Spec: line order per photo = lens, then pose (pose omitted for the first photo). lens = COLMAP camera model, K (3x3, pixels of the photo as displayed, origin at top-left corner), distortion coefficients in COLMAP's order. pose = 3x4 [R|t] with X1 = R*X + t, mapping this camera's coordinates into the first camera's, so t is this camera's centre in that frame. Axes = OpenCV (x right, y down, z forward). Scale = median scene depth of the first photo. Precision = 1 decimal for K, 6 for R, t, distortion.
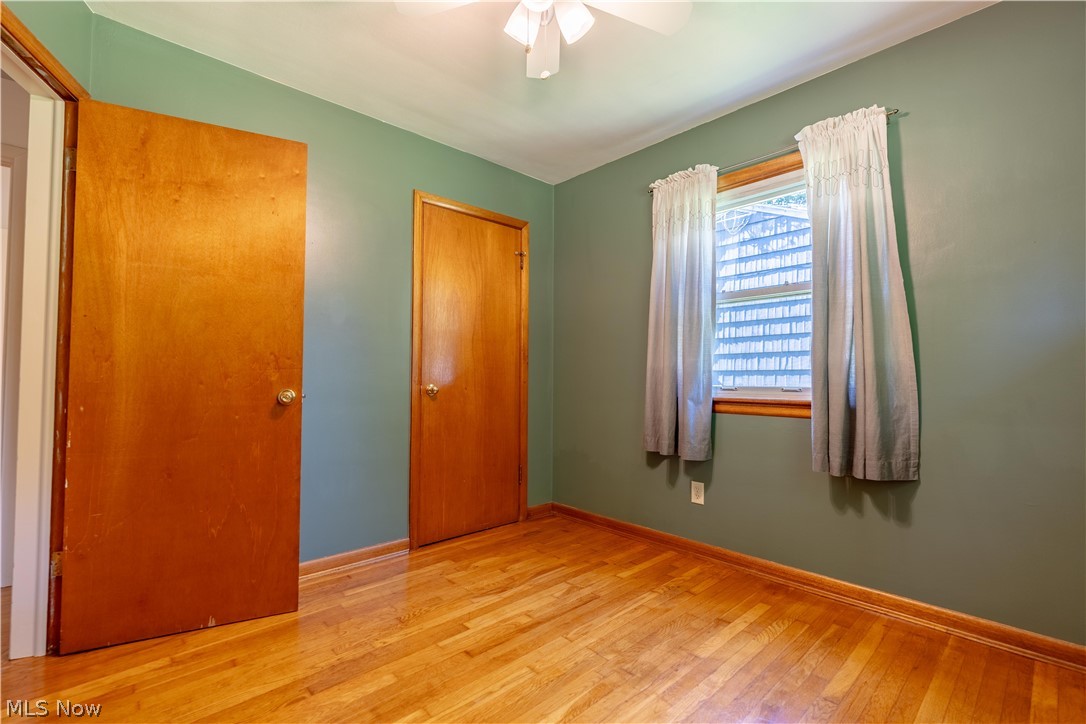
lens RADIAL K [[503.5, 0, 543.0], [0, 503.5, 362.0], [0, 0, 1]] dist [-0.000275, 0.000909]
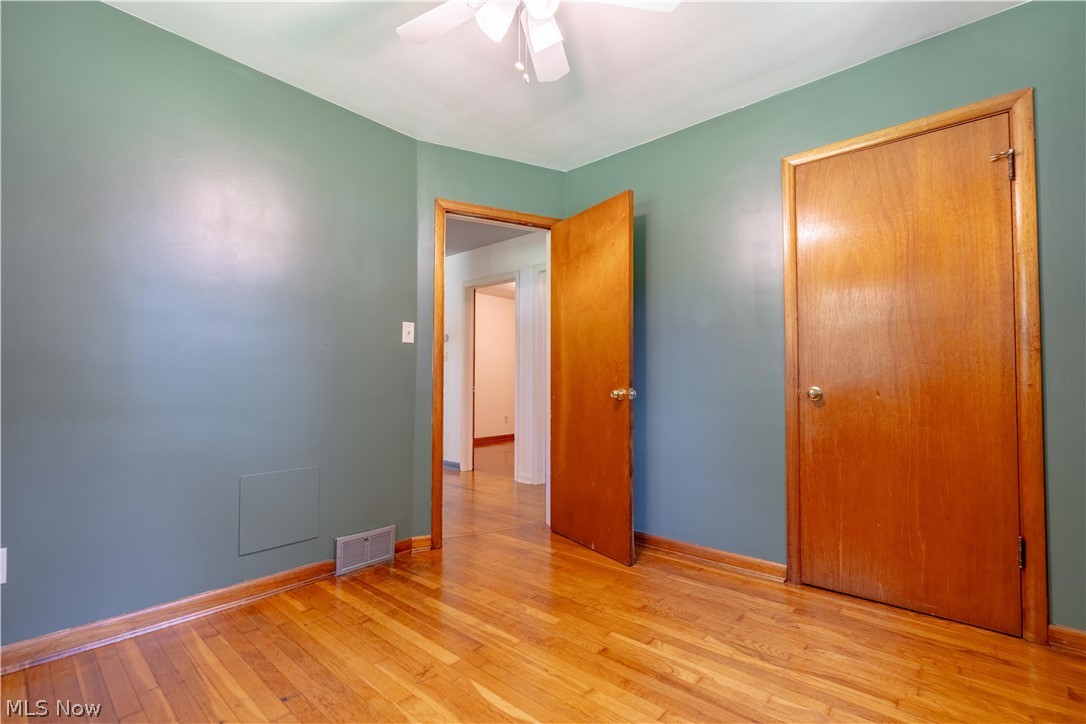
lens RADIAL K [[503.5, 0, 543.0], [0, 503.5, 362.0], [0, 0, 1]] dist [-0.000275, 0.000909]
pose [[0.071498, -0.040790, -0.996606, 0.567781], [0.032243, 0.998736, -0.038563, 0.023269], [0.996919, -0.029377, 0.072723, 0.534671]]
